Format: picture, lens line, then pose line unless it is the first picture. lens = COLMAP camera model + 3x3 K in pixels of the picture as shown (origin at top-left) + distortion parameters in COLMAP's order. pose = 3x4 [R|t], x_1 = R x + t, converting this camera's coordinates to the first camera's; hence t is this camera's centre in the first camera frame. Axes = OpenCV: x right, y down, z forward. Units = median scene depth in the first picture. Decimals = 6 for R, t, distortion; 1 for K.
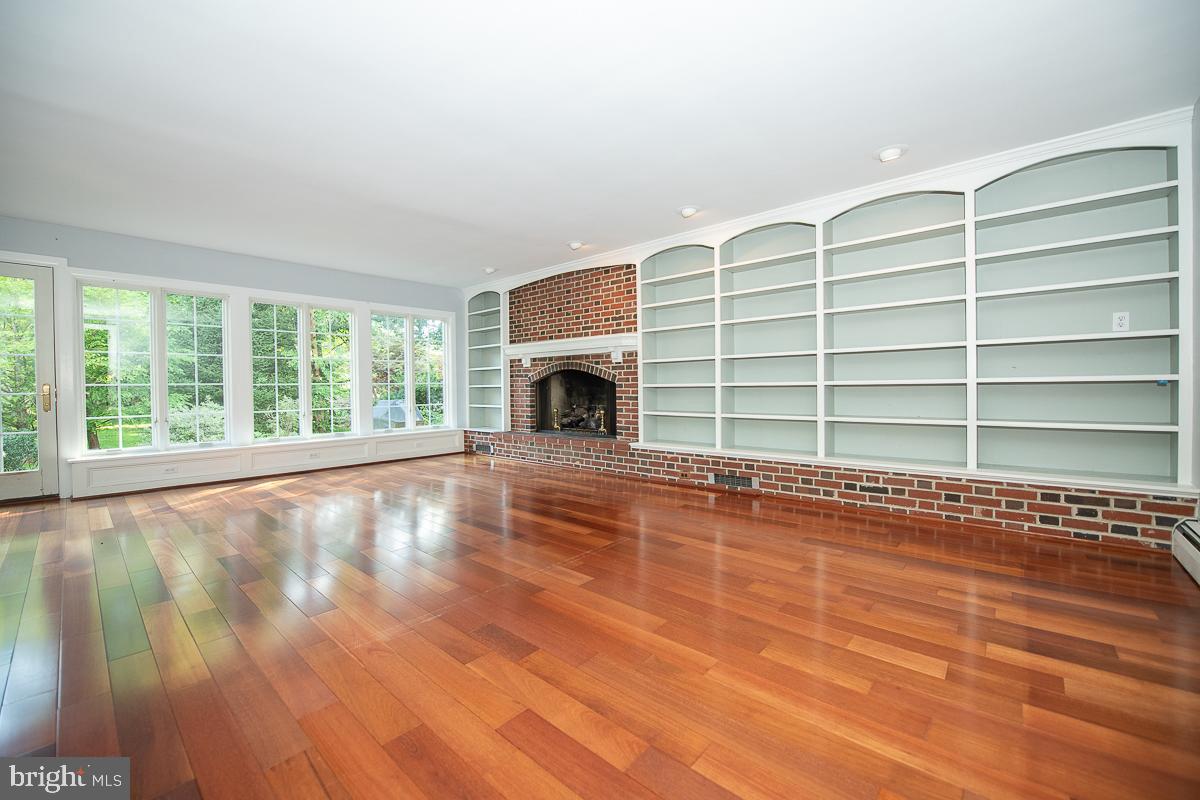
lens RADIAL K [[479.1, 0, 599.2], [0, 479.1, 390.4], [0, 0, 1]] dist [-0.022181, -0.000486]
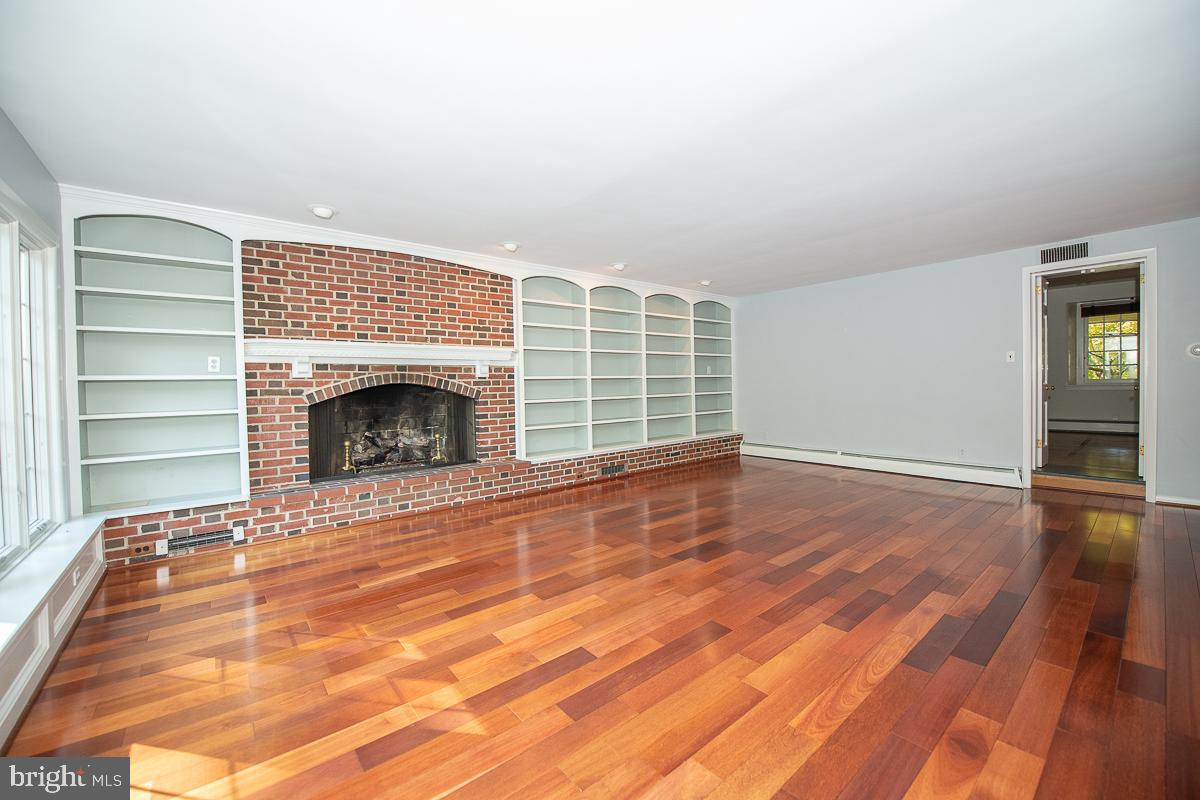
lens RADIAL K [[479.1, 0, 599.5], [0, 479.1, 399.6], [0, 0, 1]] dist [-0.022181, -0.000486]
pose [[0.148702, -0.008398, 0.988846, -0.815131], [0.039588, 0.999213, 0.002533, -0.009977], [-0.988089, 0.038770, 0.148917, 0.644191]]
